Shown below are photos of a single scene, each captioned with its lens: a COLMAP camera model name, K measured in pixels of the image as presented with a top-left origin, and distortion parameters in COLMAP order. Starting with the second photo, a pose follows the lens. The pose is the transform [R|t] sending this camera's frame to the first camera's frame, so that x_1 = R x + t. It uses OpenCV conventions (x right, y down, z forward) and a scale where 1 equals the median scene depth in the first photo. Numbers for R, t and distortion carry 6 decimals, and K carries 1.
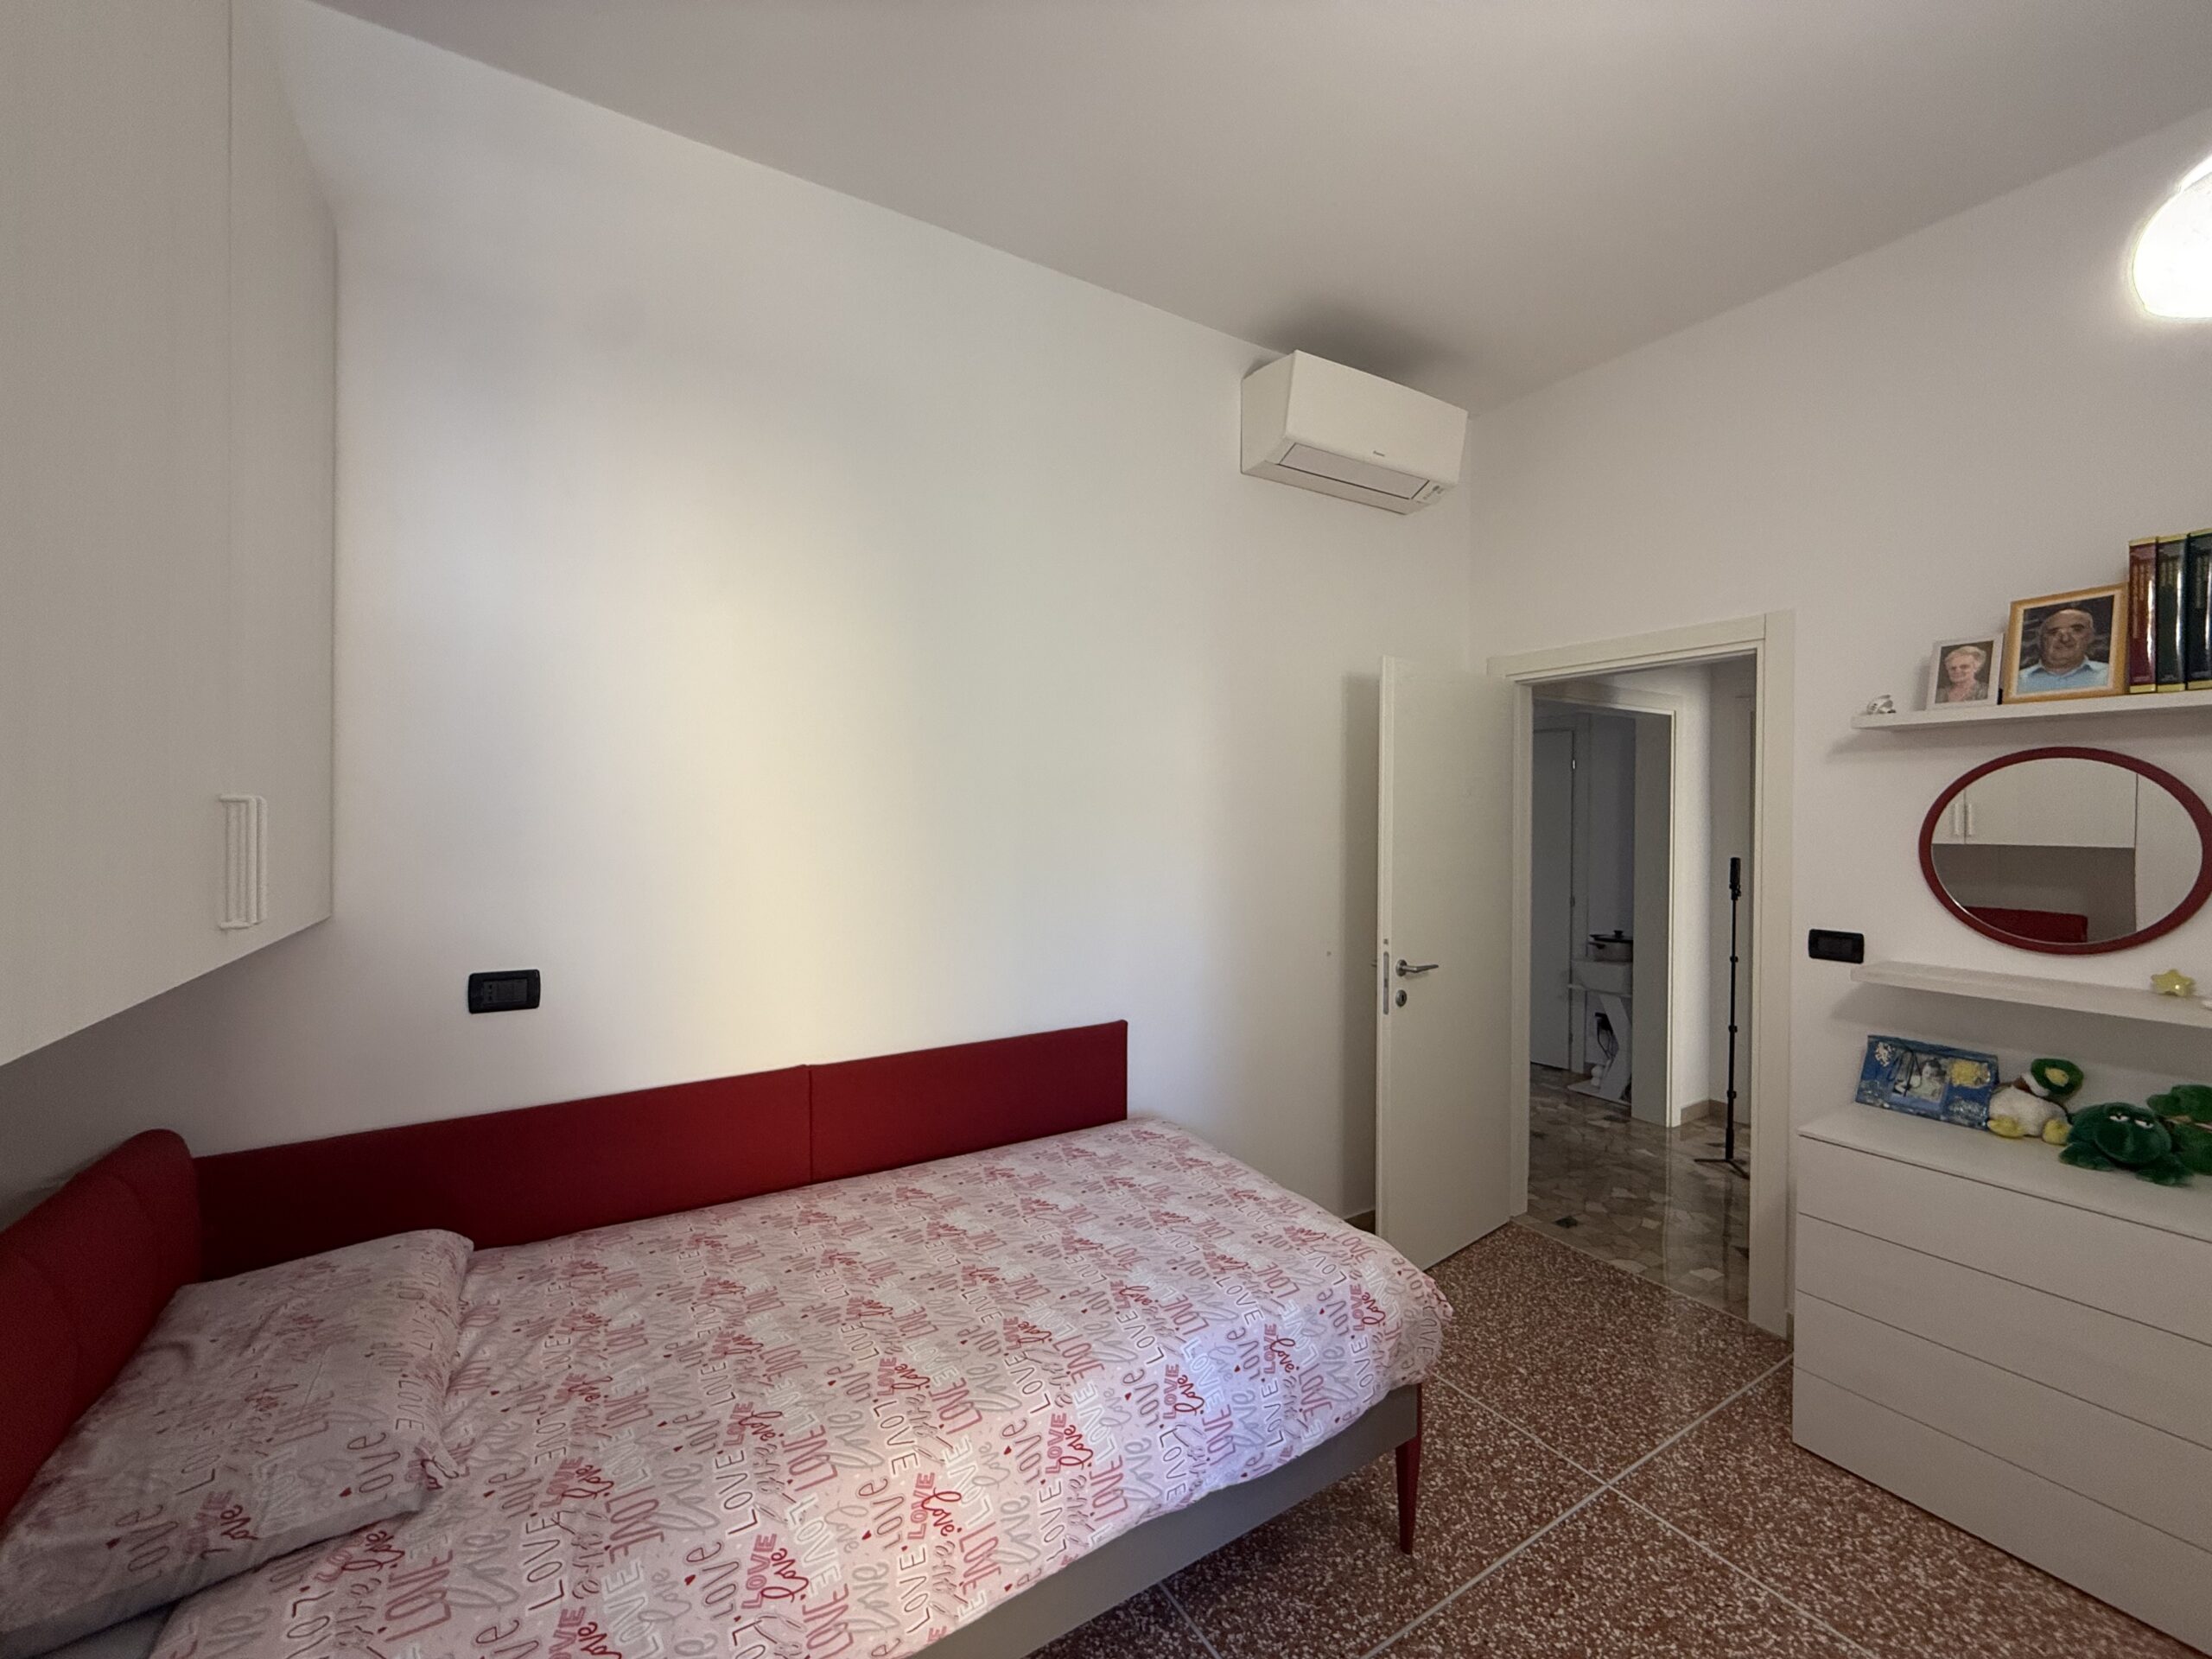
lens RADIAL K [[875.5, 0, 1106.0], [0, 875.5, 829.5], [0, 0, 1]] dist [0.000789, 0.000298]
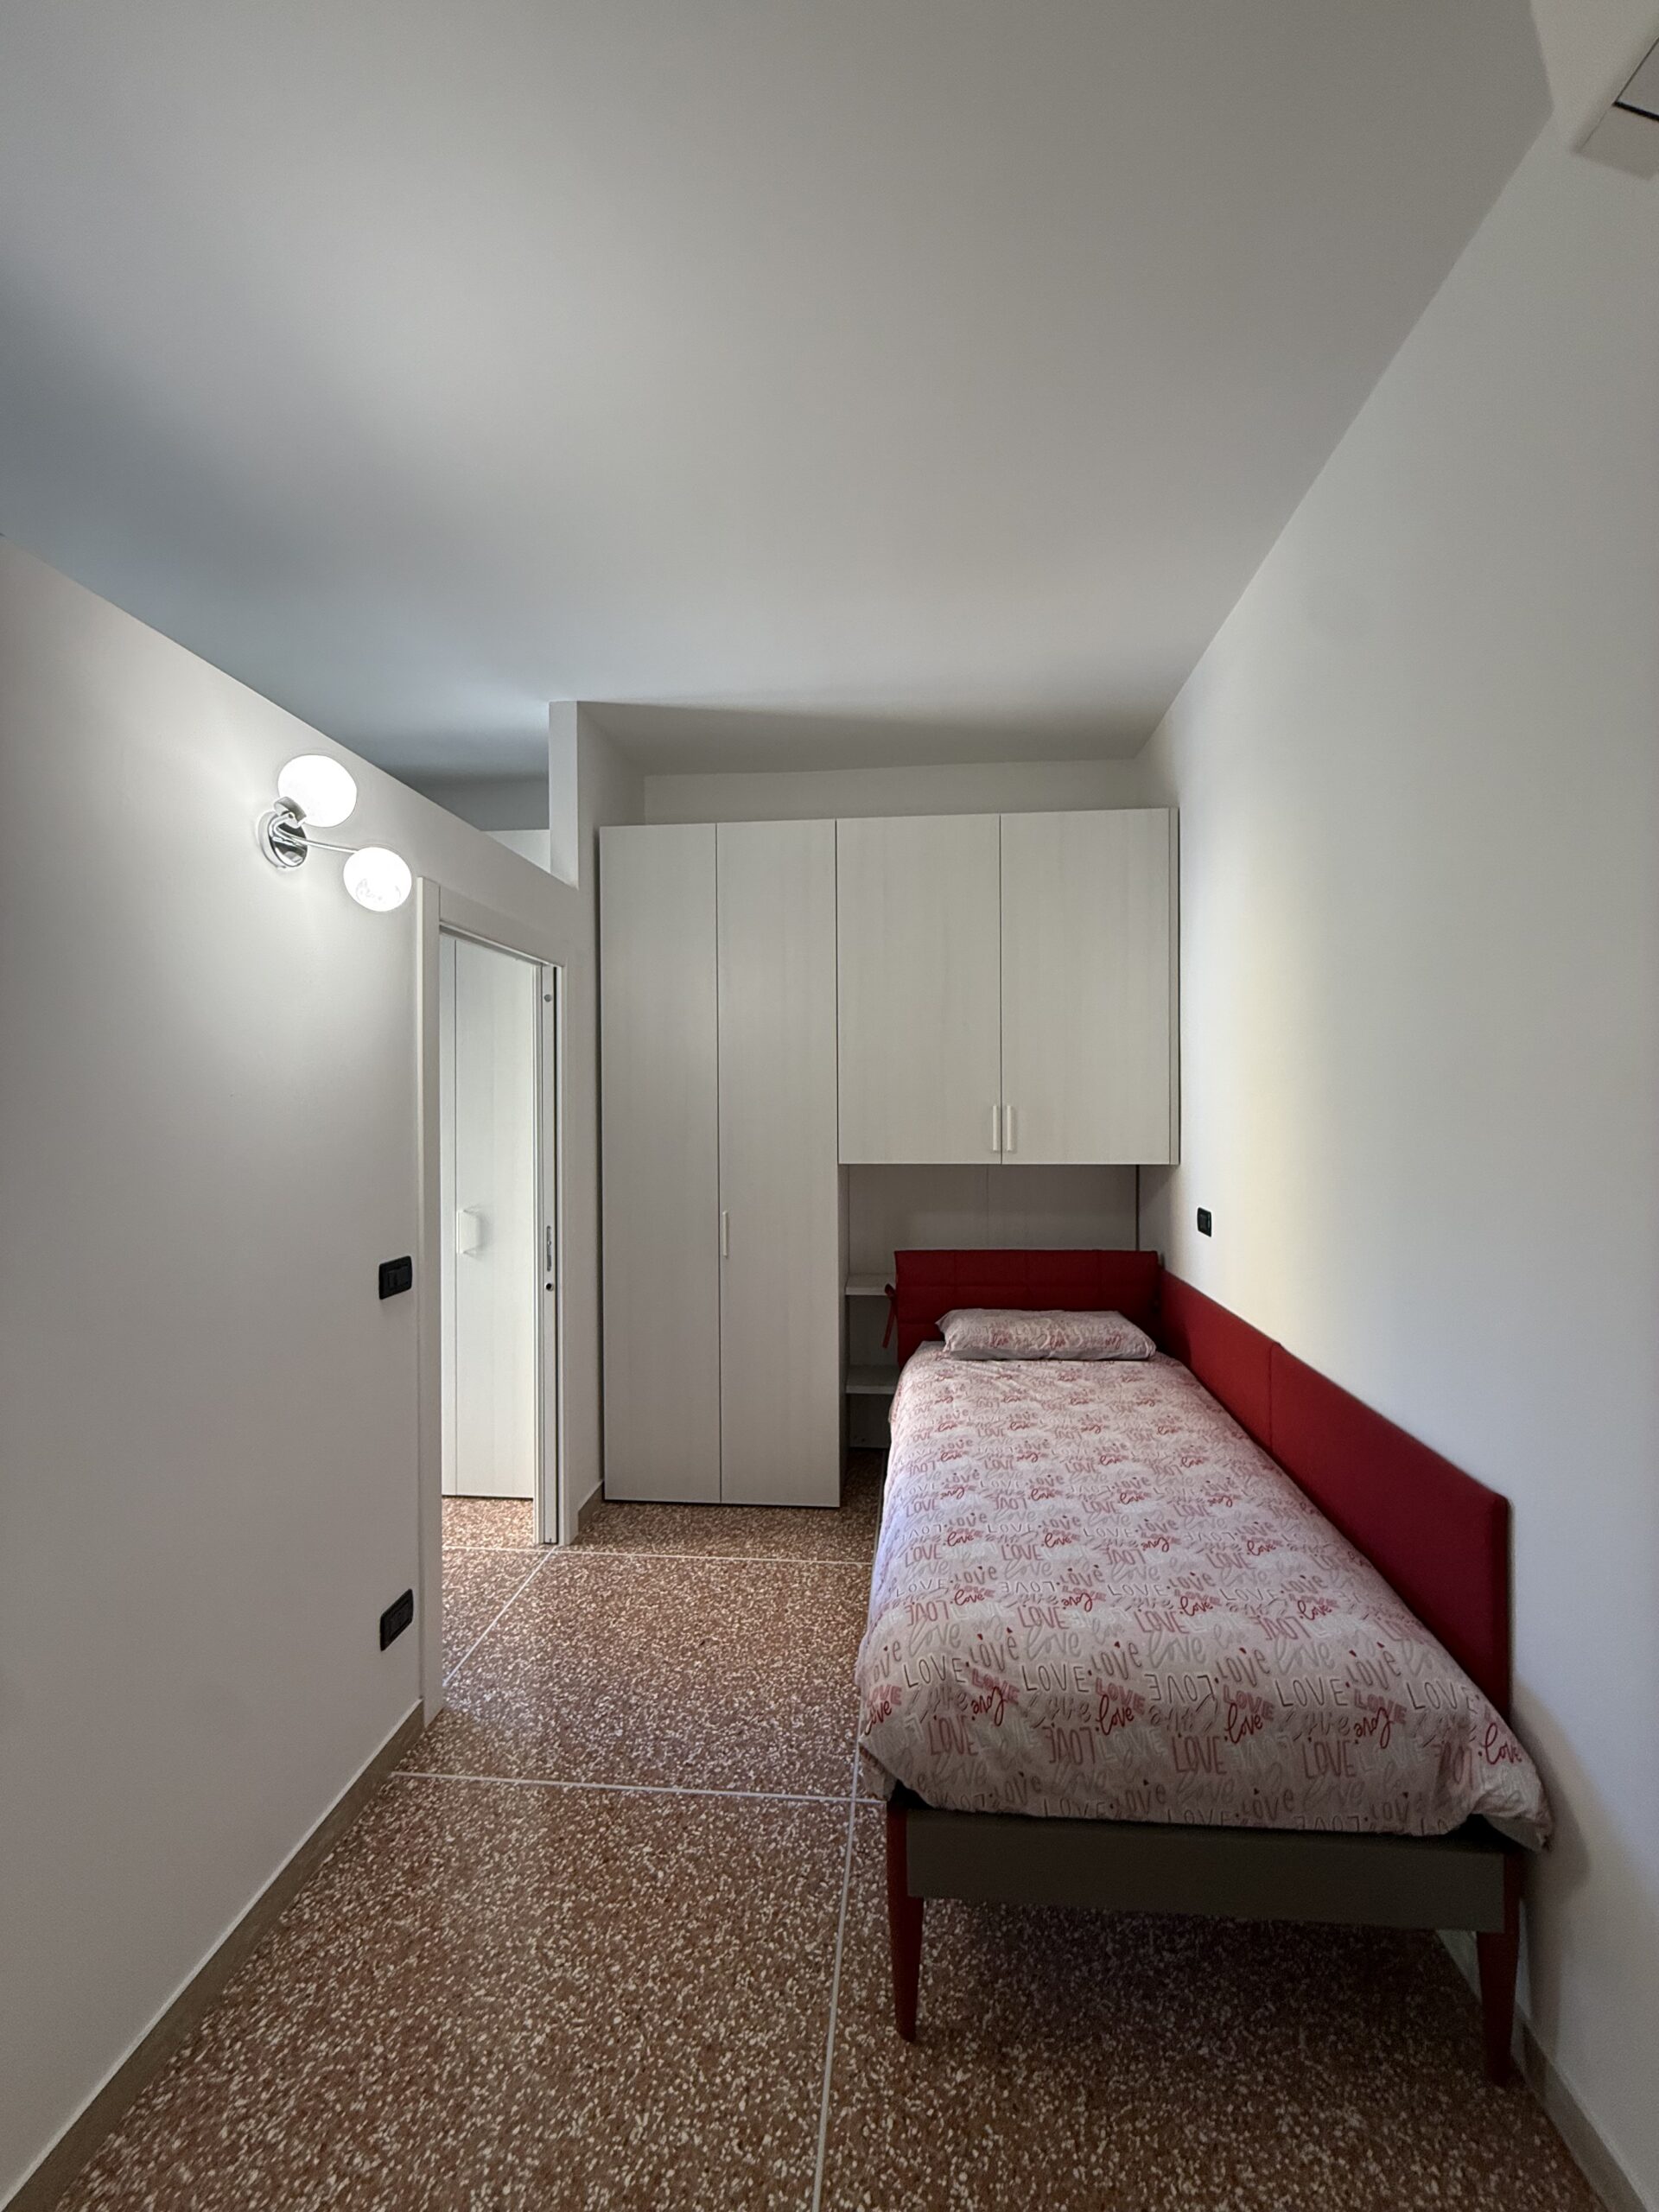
lens RADIAL K [[876.5, 0, 838.2], [0, 876.5, 1103.0], [0, 0, 1]] dist [-0.001633, 0.000677]
pose [[-0.592076, 0.005130, -0.805866, 1.051277], [-0.009540, 0.999865, 0.013374, -0.053329], [0.805825, 0.015607, -0.591947, 1.446714]]
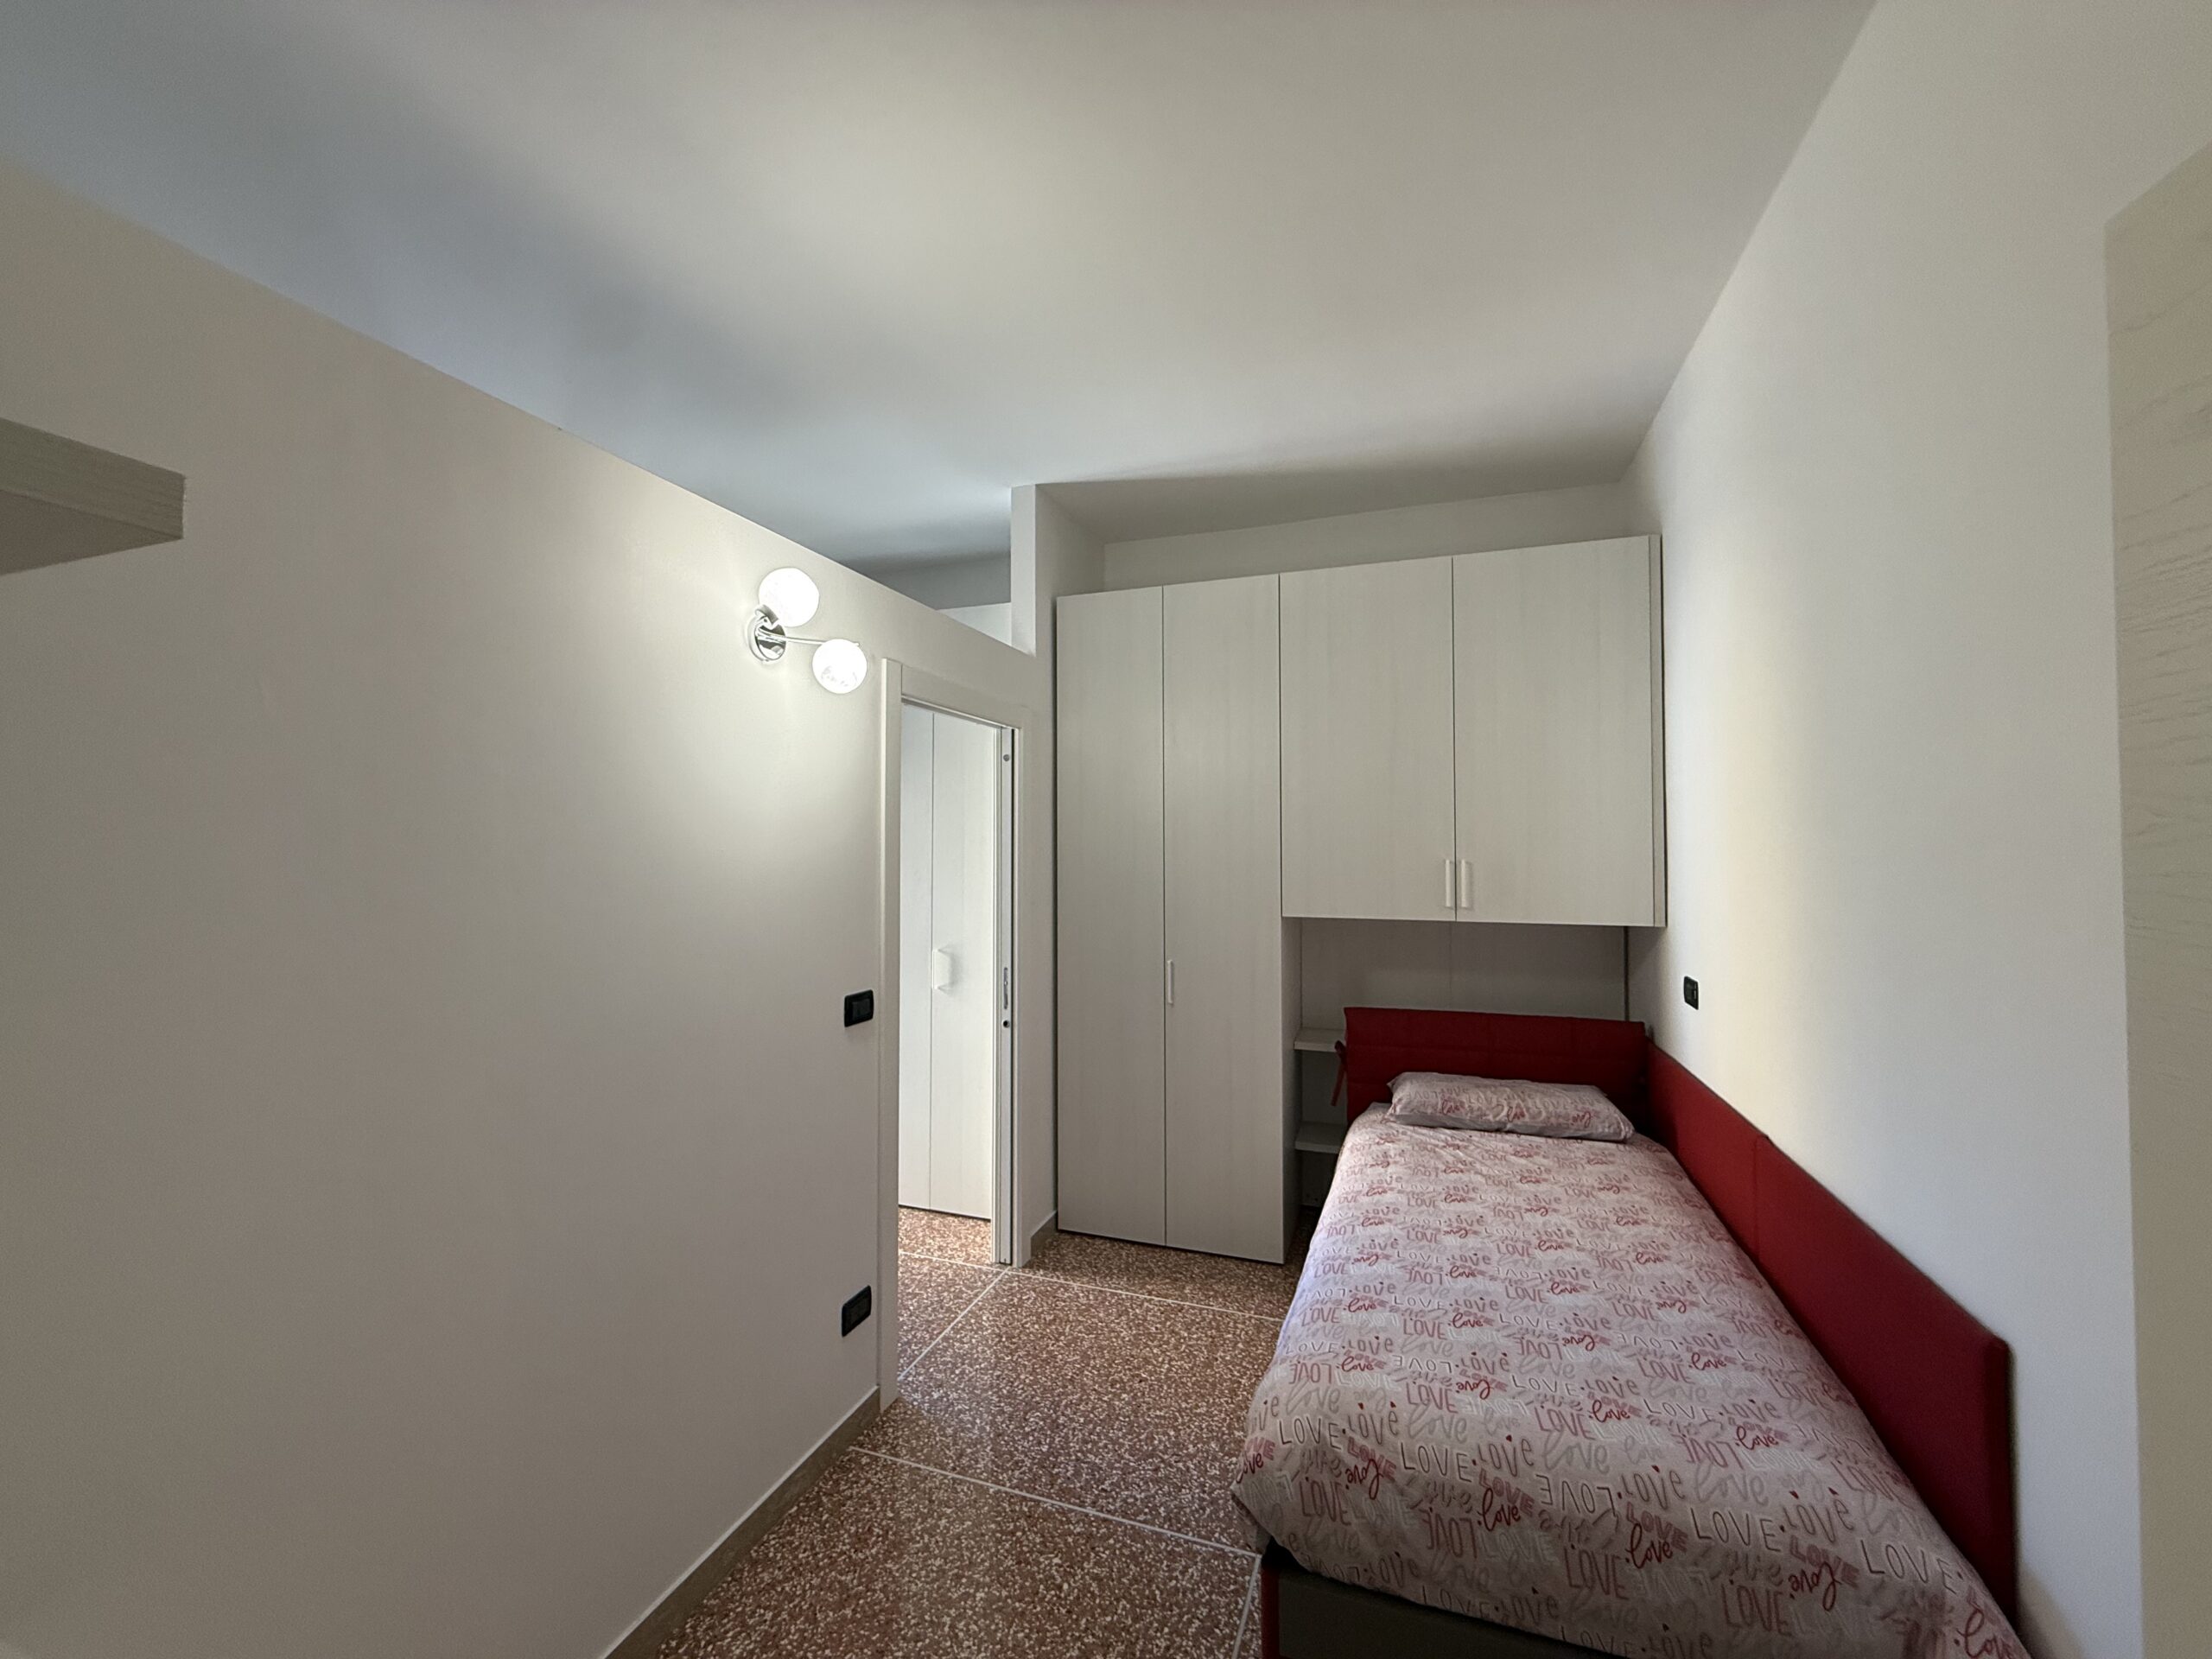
lens RADIAL K [[876.5, 0, 1109.1], [0, 876.5, 829.3], [0, 0, 1]] dist [-0.001633, 0.000677]
pose [[-0.777604, -0.012902, -0.628622, 1.008145], [-0.011694, 0.999913, -0.006057, -0.068852], [0.628645, 0.002641, -0.777688, 1.560968]]
